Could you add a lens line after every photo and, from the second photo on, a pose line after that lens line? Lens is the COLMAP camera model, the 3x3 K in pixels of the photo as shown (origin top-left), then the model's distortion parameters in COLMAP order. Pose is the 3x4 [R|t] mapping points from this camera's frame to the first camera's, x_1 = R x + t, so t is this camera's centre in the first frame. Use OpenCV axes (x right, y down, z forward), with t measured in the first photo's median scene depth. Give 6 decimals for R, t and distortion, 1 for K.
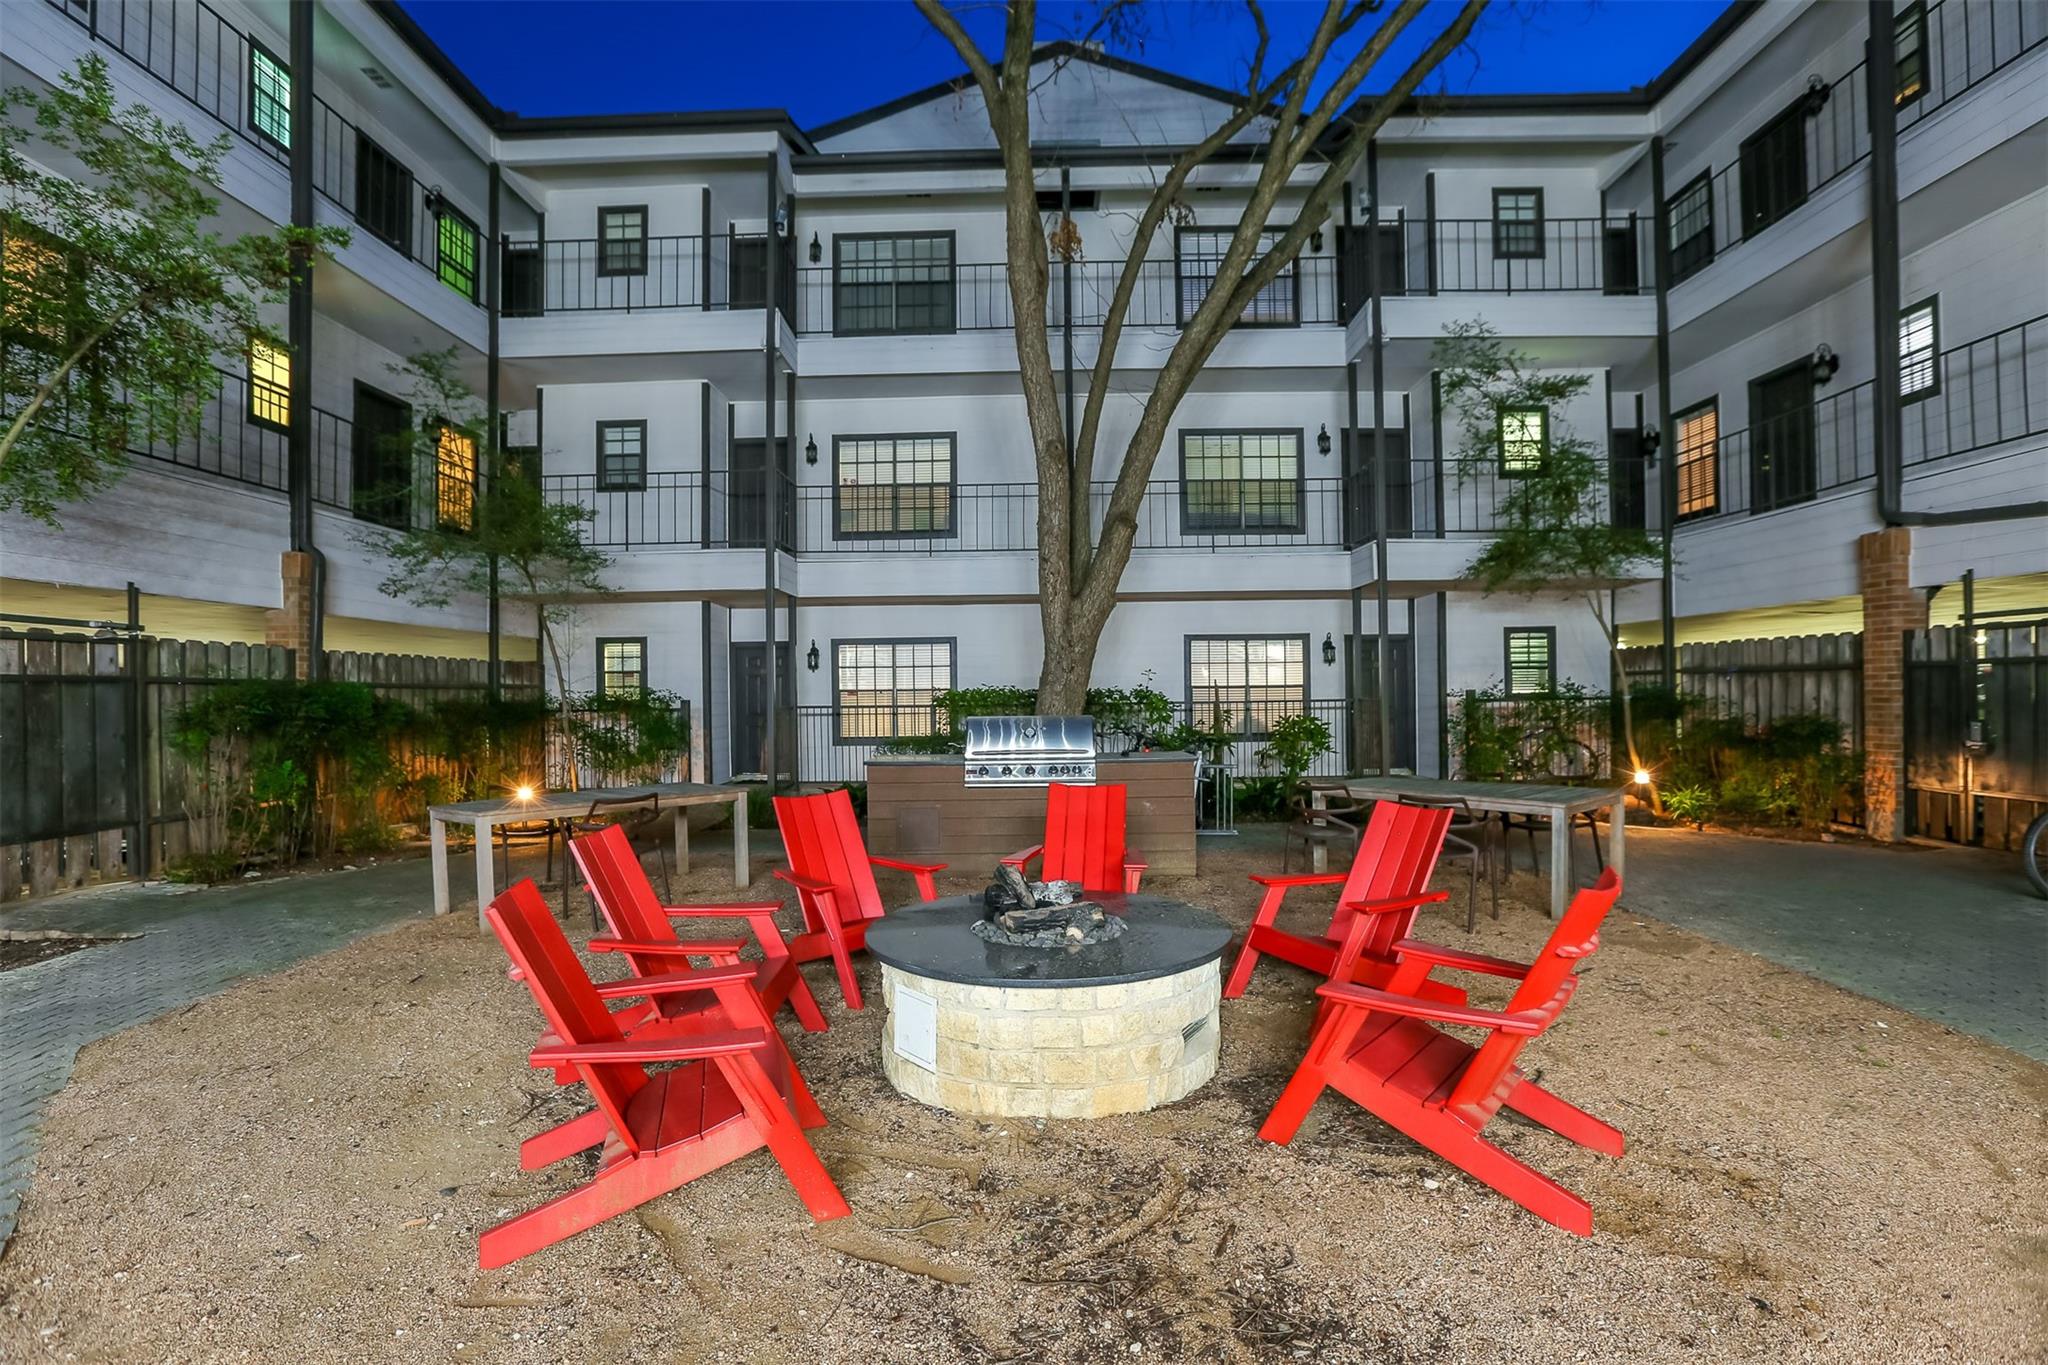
lens RADIAL K [[959.0, 0, 1040.7], [0, 959.0, 688.3], [0, 0, 1]] dist [-0.035675, 0.011102]
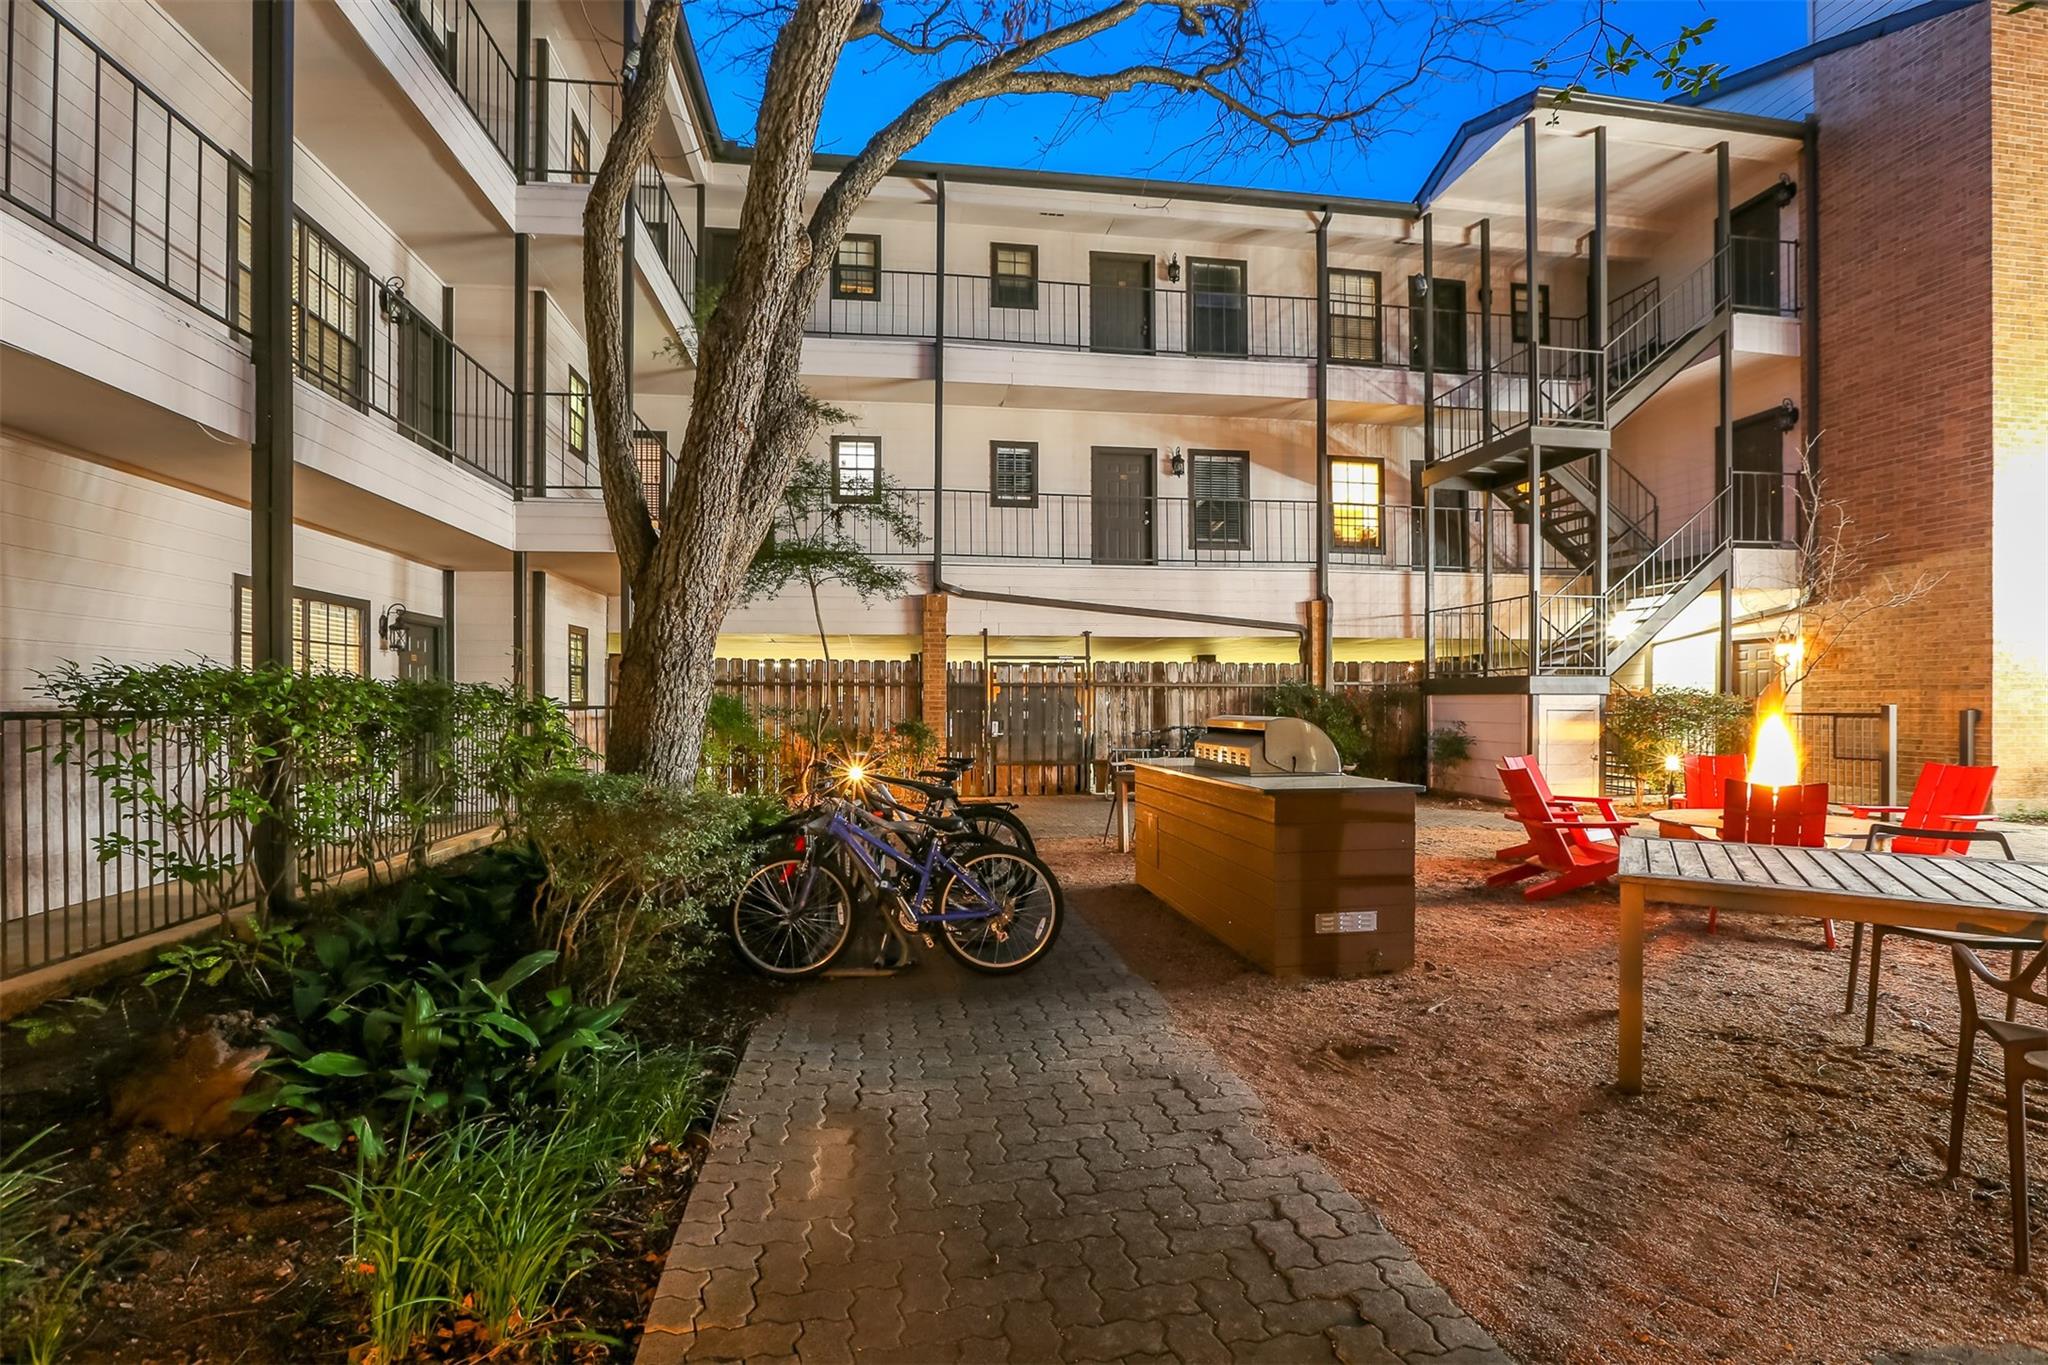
lens RADIAL K [[959.0, 0, 1028.7], [0, 959.0, 691.6], [0, 0, 1]] dist [-0.035675, 0.011102]
pose [[-0.150337, 0.024256, 0.988337, -0.410033], [-0.006971, 0.999648, -0.025594, 0.015918], [-0.988610, -0.010737, -0.150115, 0.714870]]
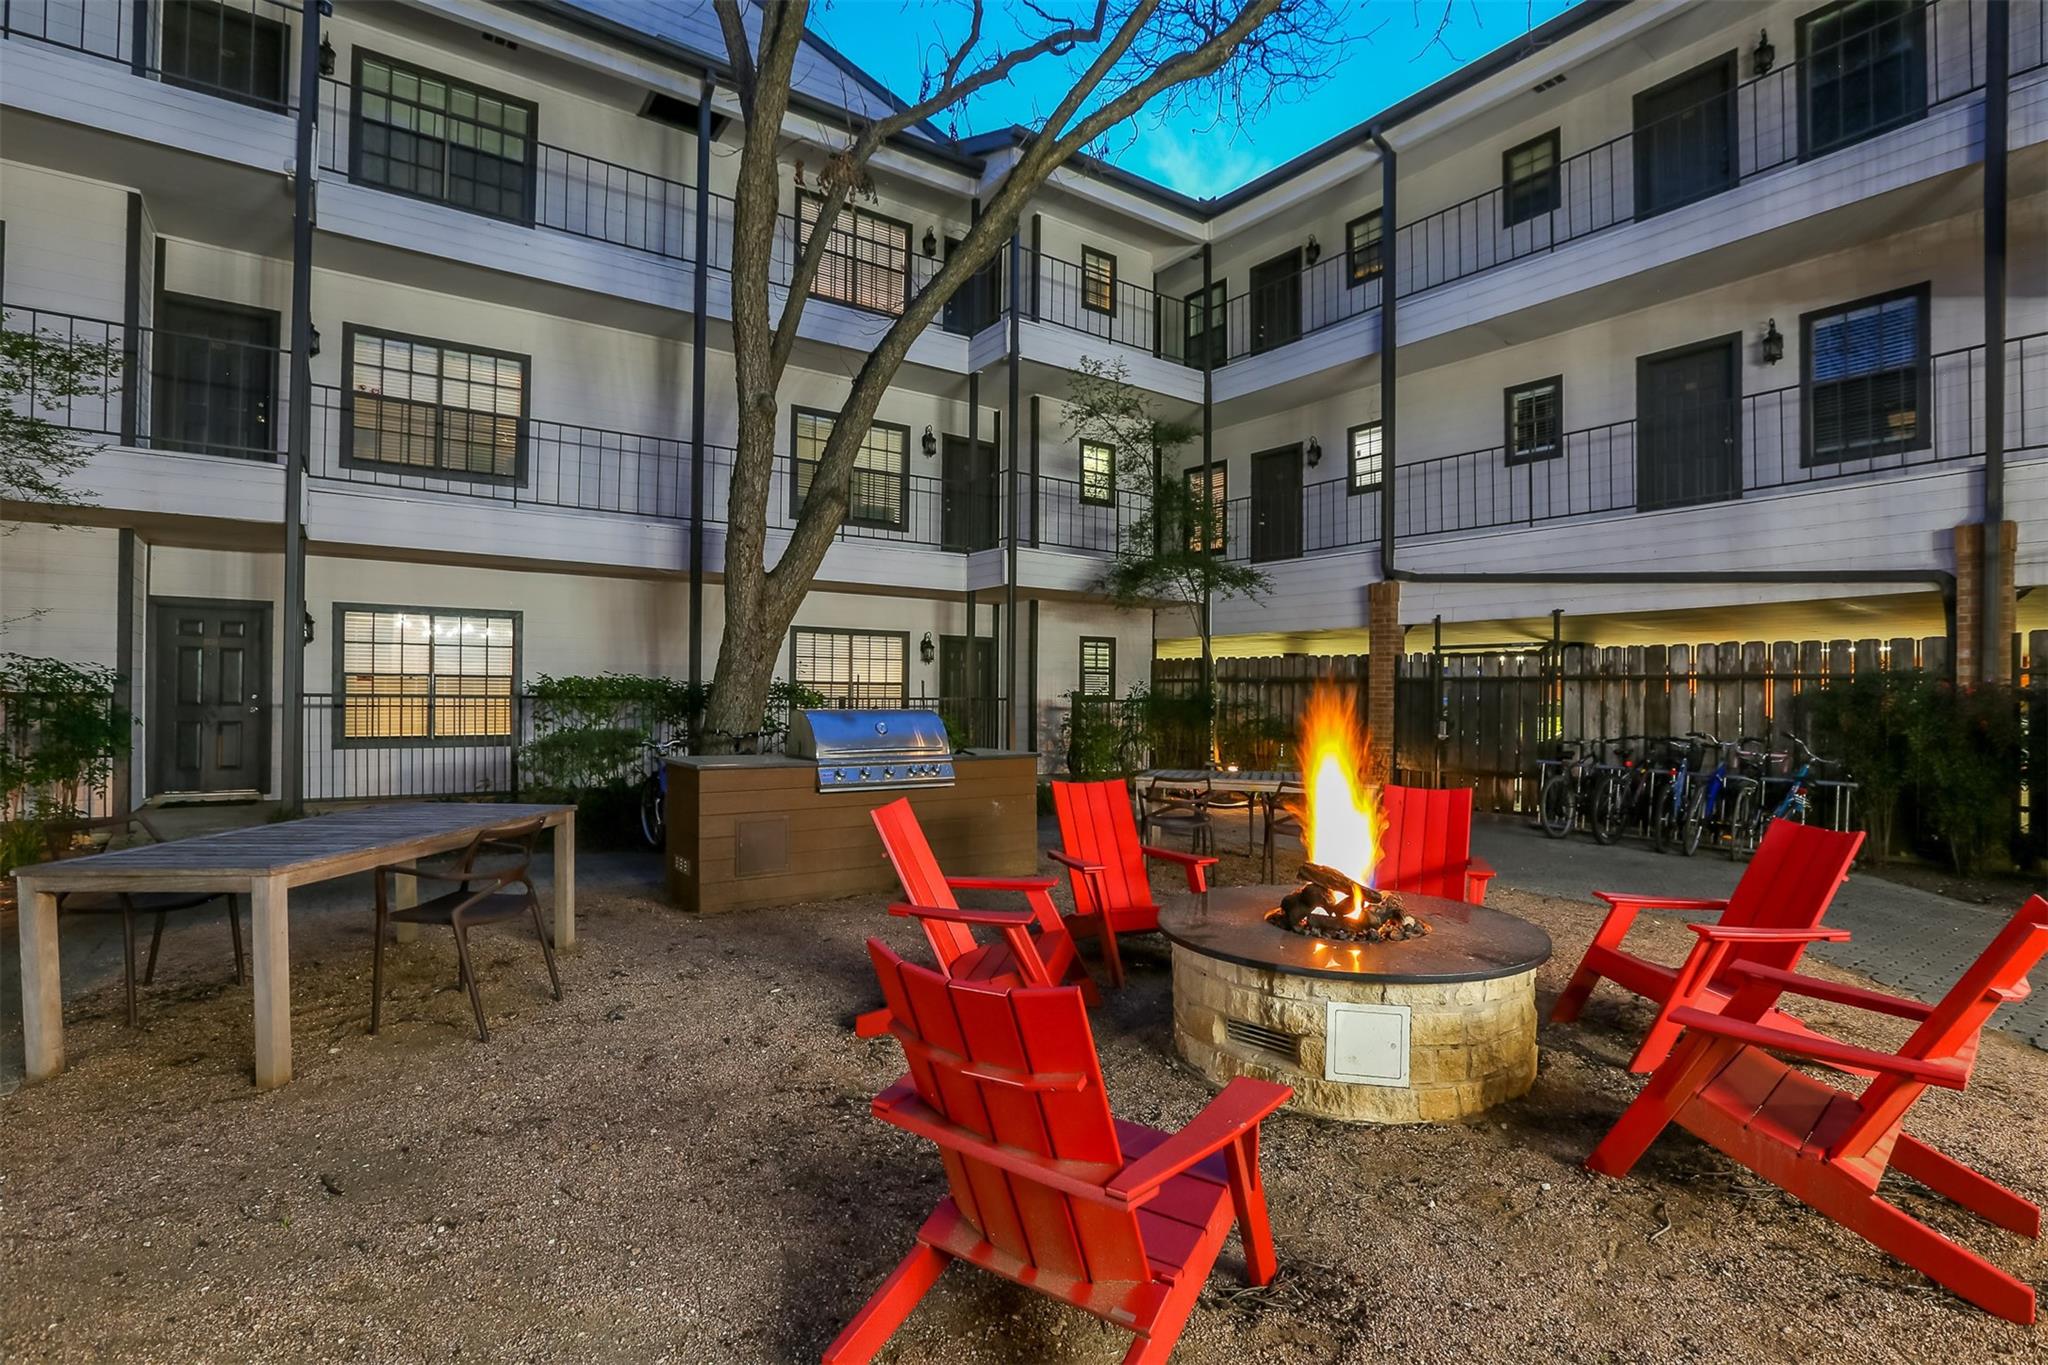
lens RADIAL K [[959.0, 0, 1041.5], [0, 959.0, 695.7], [0, 0, 1]] dist [-0.035675, 0.011102]
pose [[0.806015, 0.018925, 0.591593, -0.218417], [-0.024254, 0.999705, 0.001065, 0.005969], [-0.591399, -0.015207, 0.806236, 0.109653]]
